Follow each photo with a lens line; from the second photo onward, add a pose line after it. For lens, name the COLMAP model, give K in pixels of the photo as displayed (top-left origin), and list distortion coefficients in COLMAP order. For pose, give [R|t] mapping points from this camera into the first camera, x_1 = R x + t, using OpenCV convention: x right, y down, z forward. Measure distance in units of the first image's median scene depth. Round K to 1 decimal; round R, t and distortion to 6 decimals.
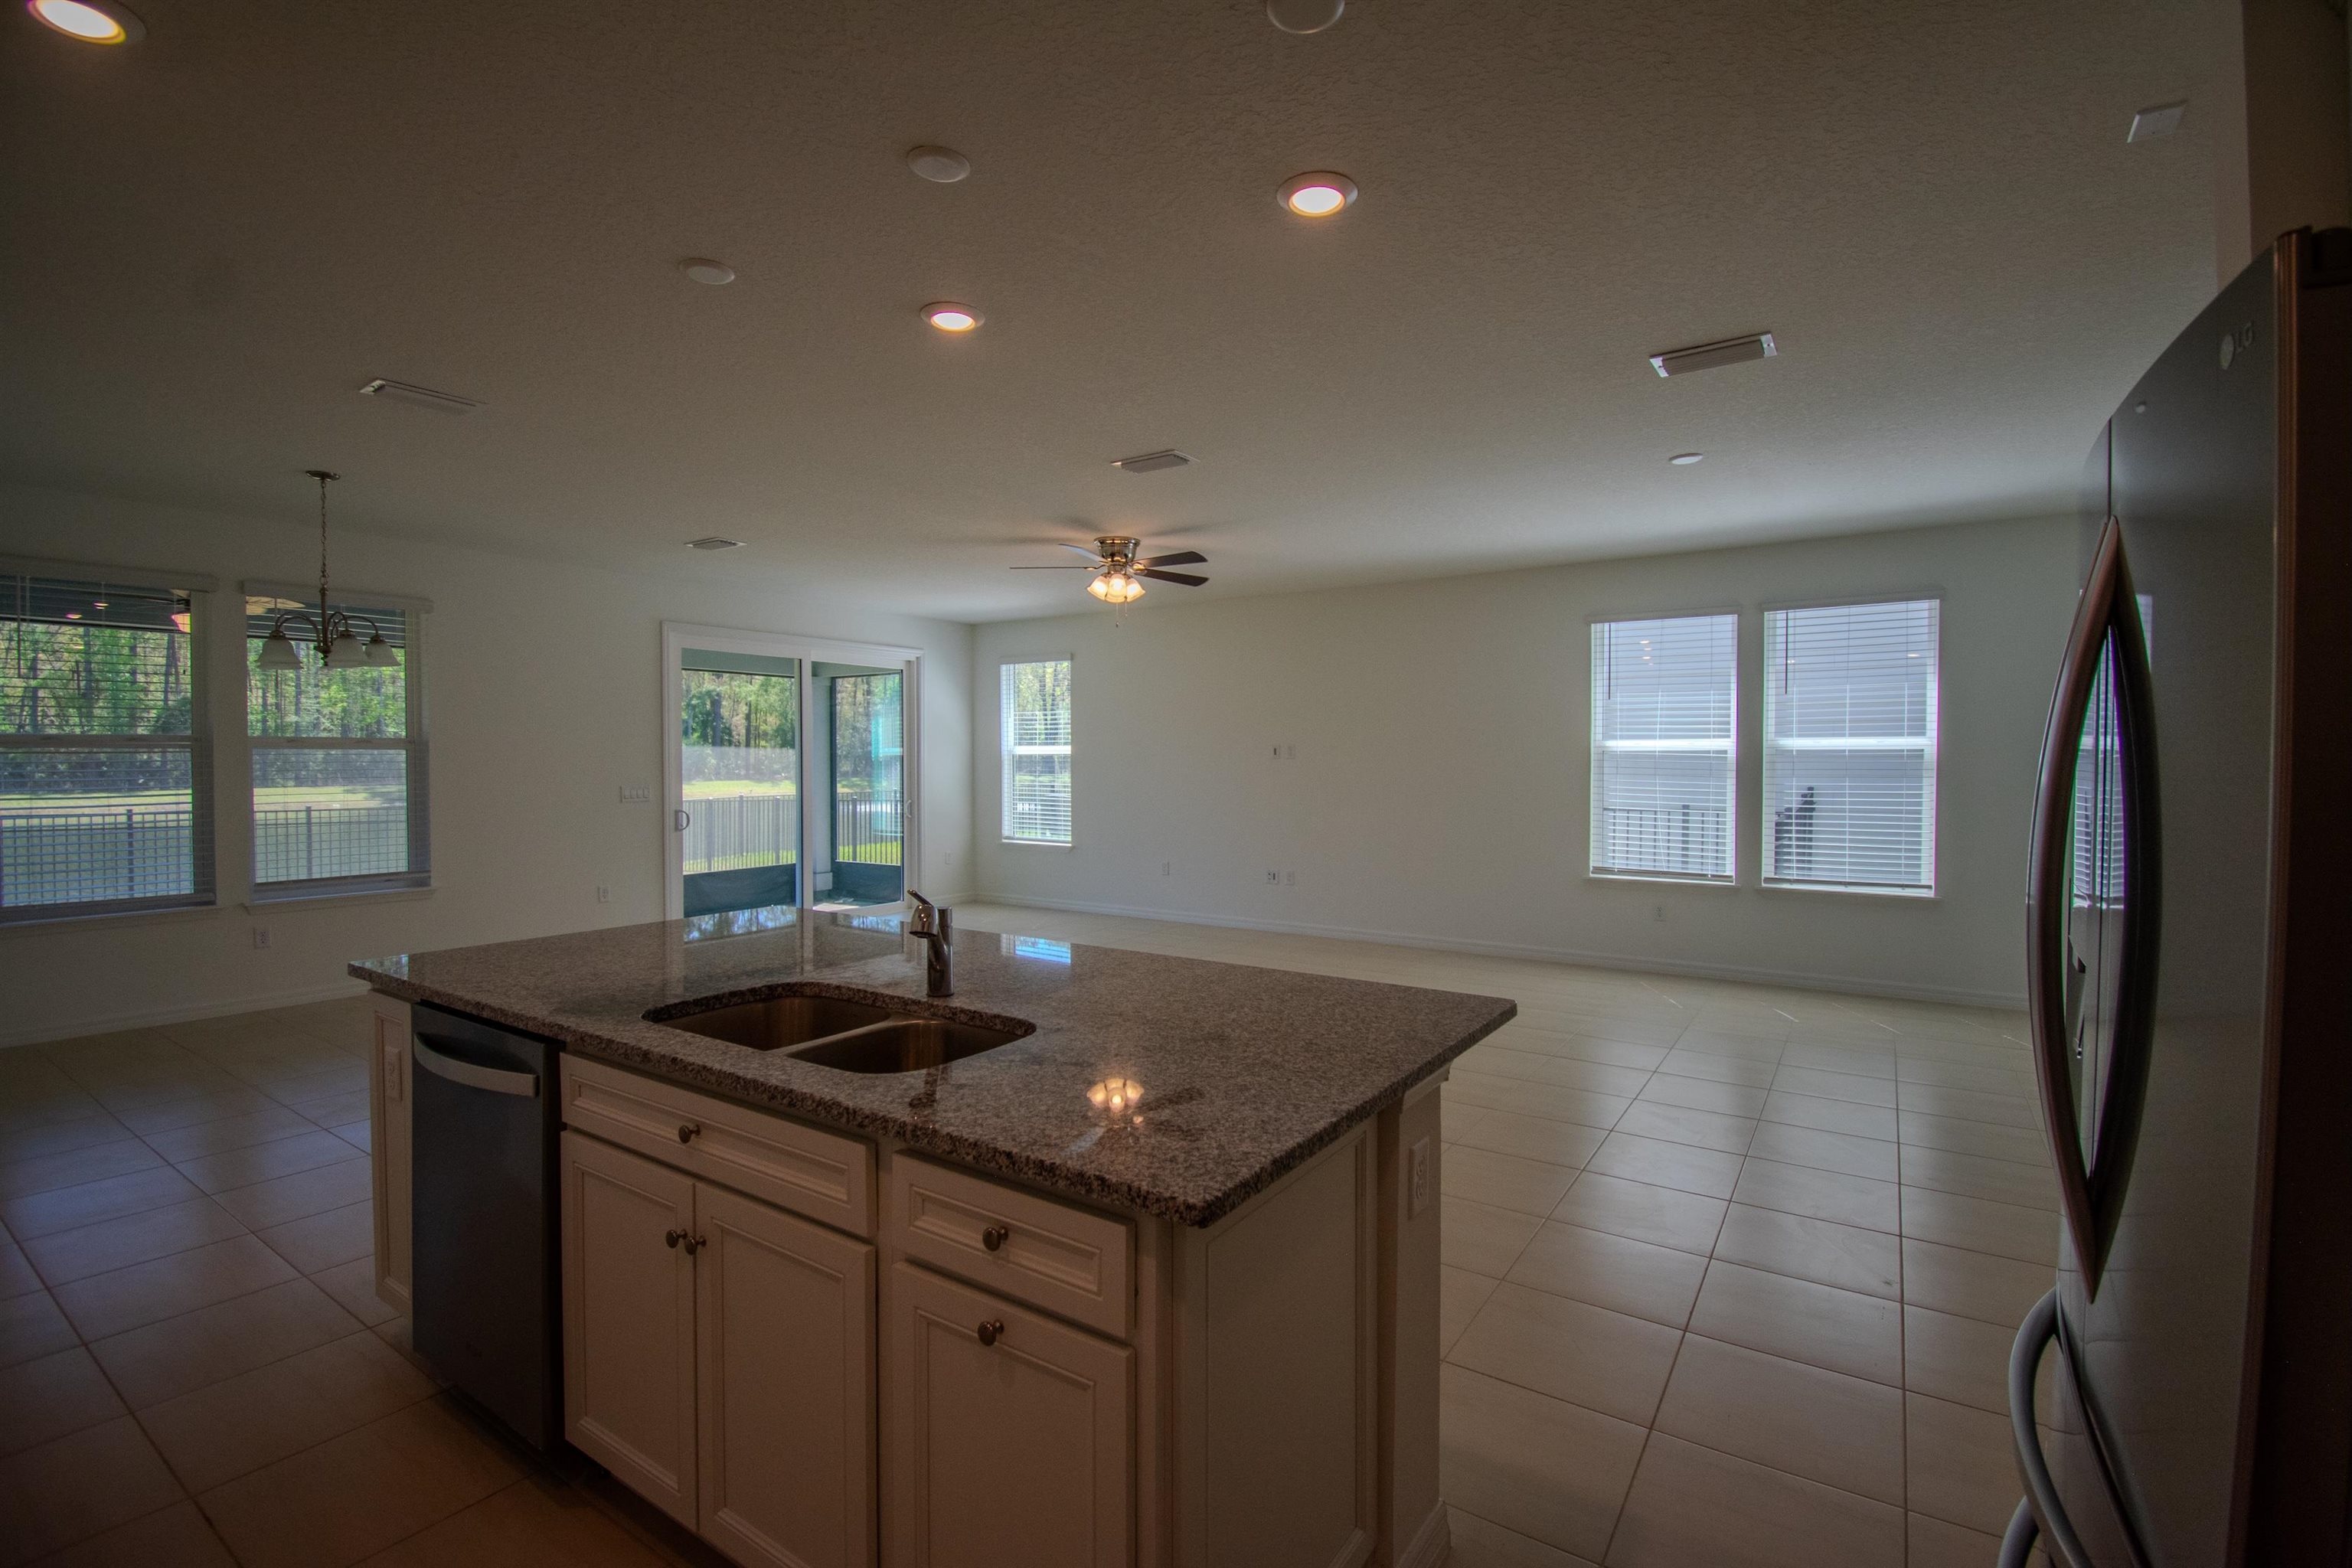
lens RADIAL K [[1045.6, 0, 1171.8], [0, 1045.6, 784.4], [0, 0, 1]] dist [0.021894, -0.028325]
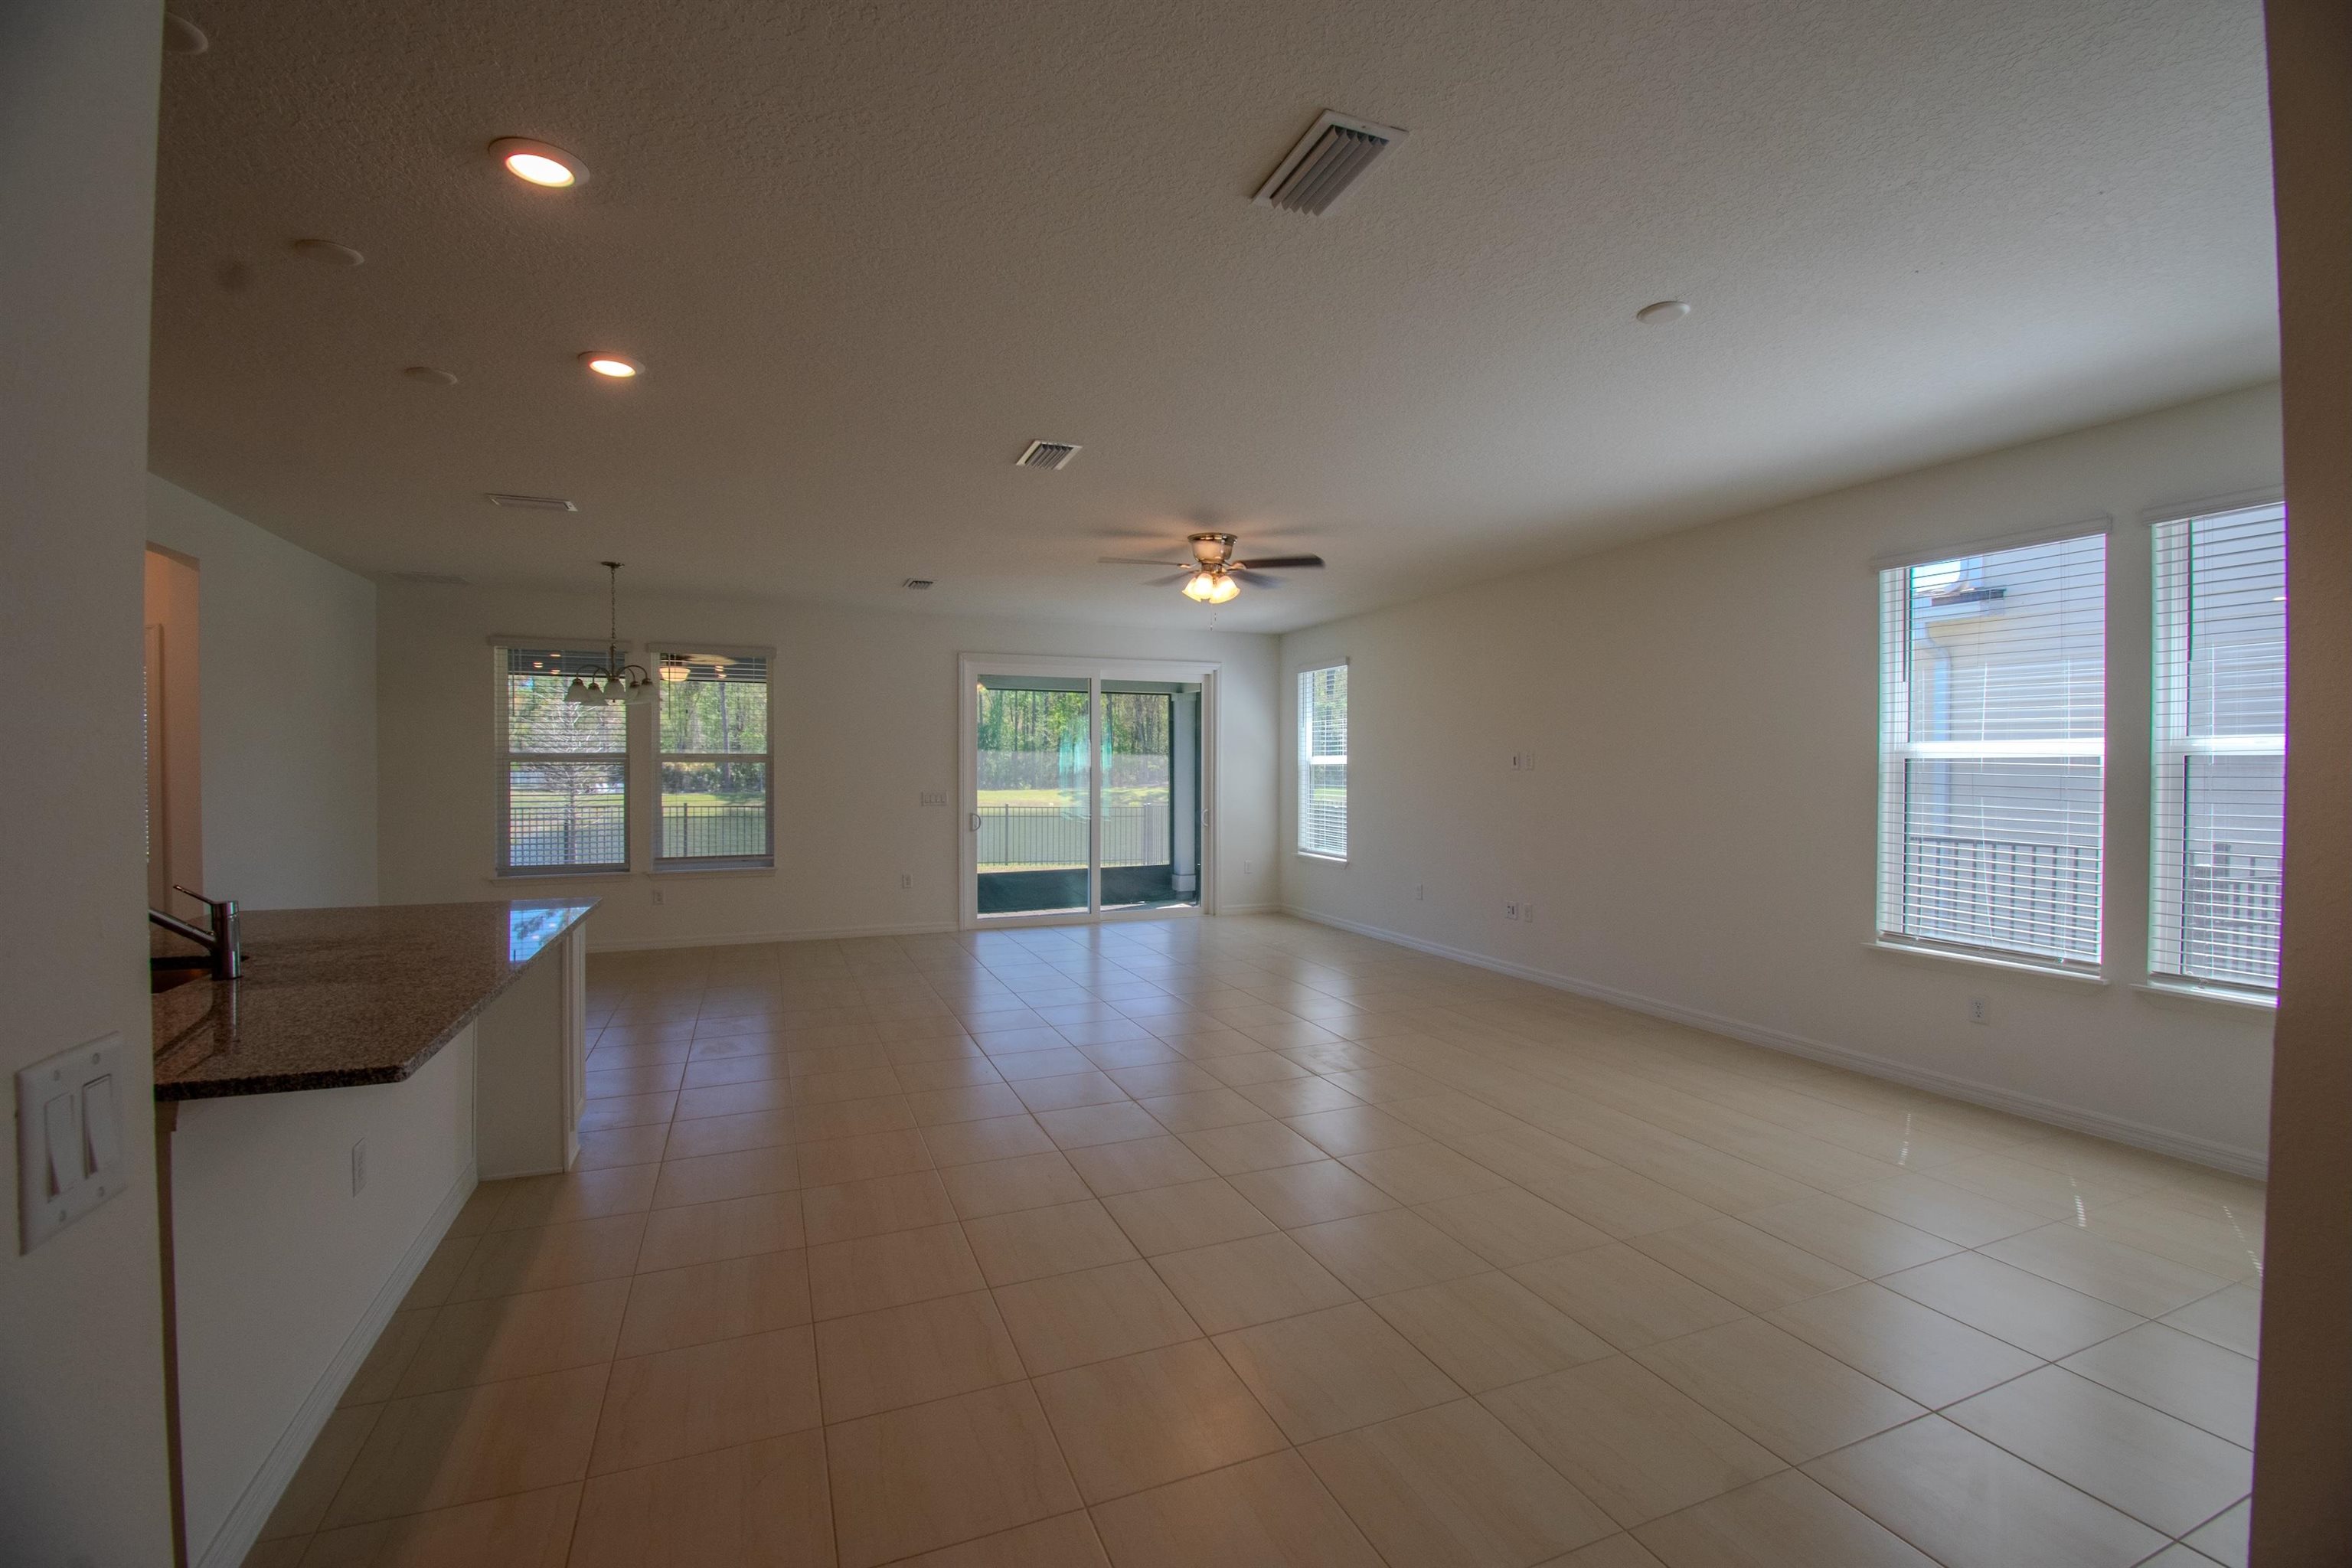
lens RADIAL K [[1023.2, 0, 1169.4], [0, 1023.2, 782.0], [0, 0, 1]] dist [0.020130, -0.026986]
pose [[0.831047, 0.007578, -0.556150, 0.385449], [-0.013704, 0.999883, -0.006853, -0.006174], [0.556033, 0.013316, 0.831054, 0.195769]]
